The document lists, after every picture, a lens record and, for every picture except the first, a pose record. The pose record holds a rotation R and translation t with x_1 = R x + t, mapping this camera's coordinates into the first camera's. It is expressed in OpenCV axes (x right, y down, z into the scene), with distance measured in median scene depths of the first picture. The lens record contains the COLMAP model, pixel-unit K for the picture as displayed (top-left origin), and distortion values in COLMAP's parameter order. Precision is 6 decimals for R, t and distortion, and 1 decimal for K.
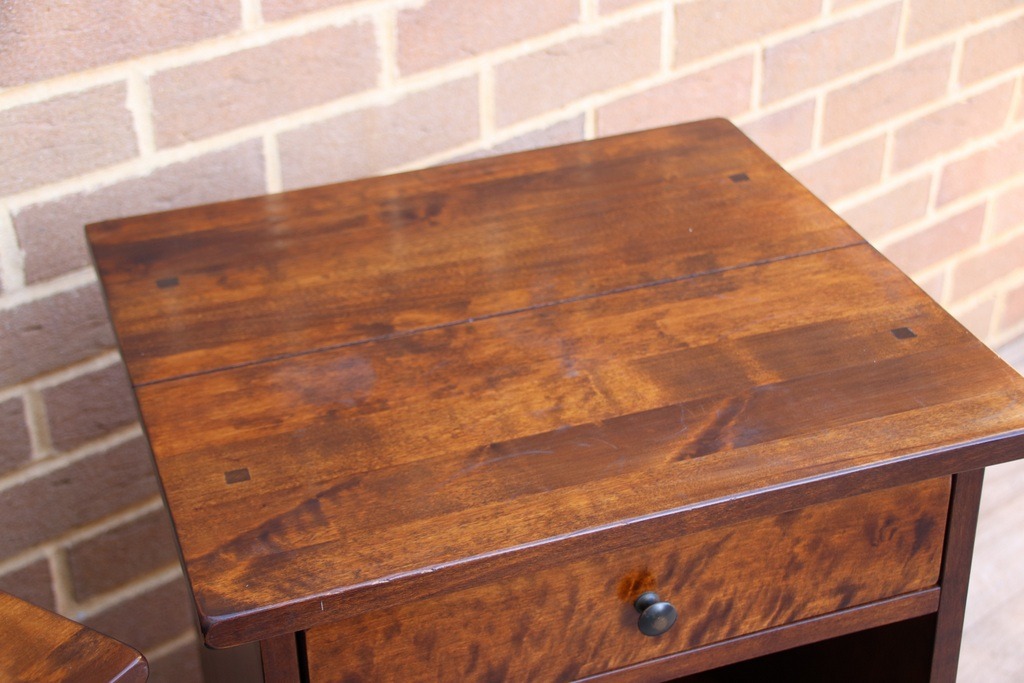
lens RADIAL K [[1665.2, 0, 512.0], [0, 1665.2, 341.5], [0, 0, 1]] dist [0.215304, 0.599508]
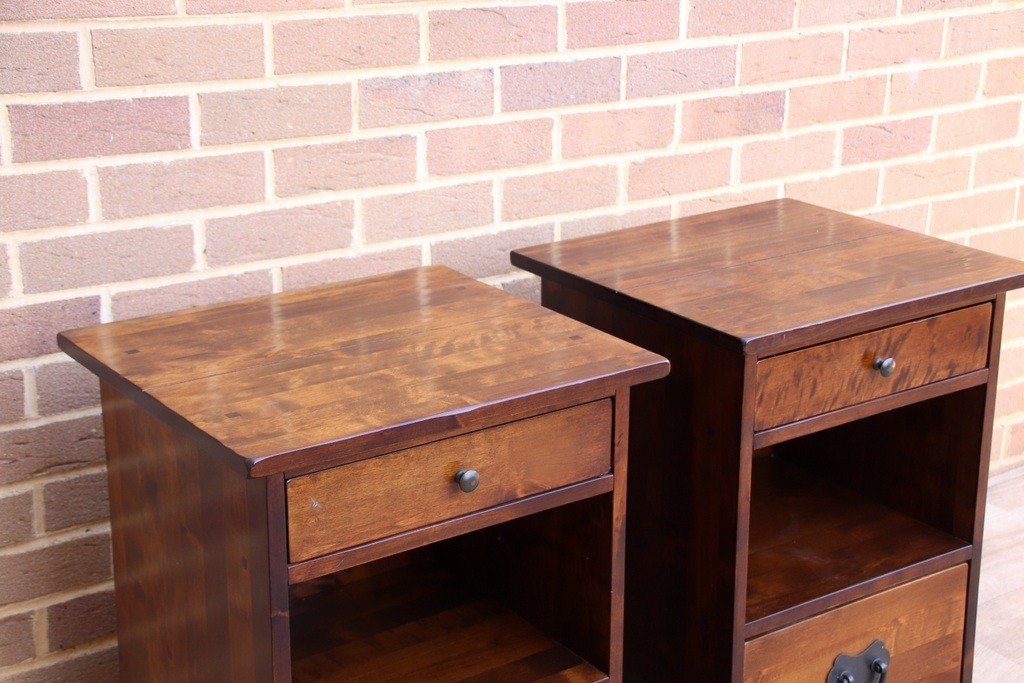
lens RADIAL K [[1665.2, 0, 512.0], [0, 1665.2, 341.5], [0, 0, 1]] dist [0.215304, 0.599508]
pose [[0.998083, 0.042520, -0.044977, -0.111728], [-0.051504, 0.973559, -0.222556, 0.409907], [0.034325, 0.224446, 0.973882, -0.718982]]
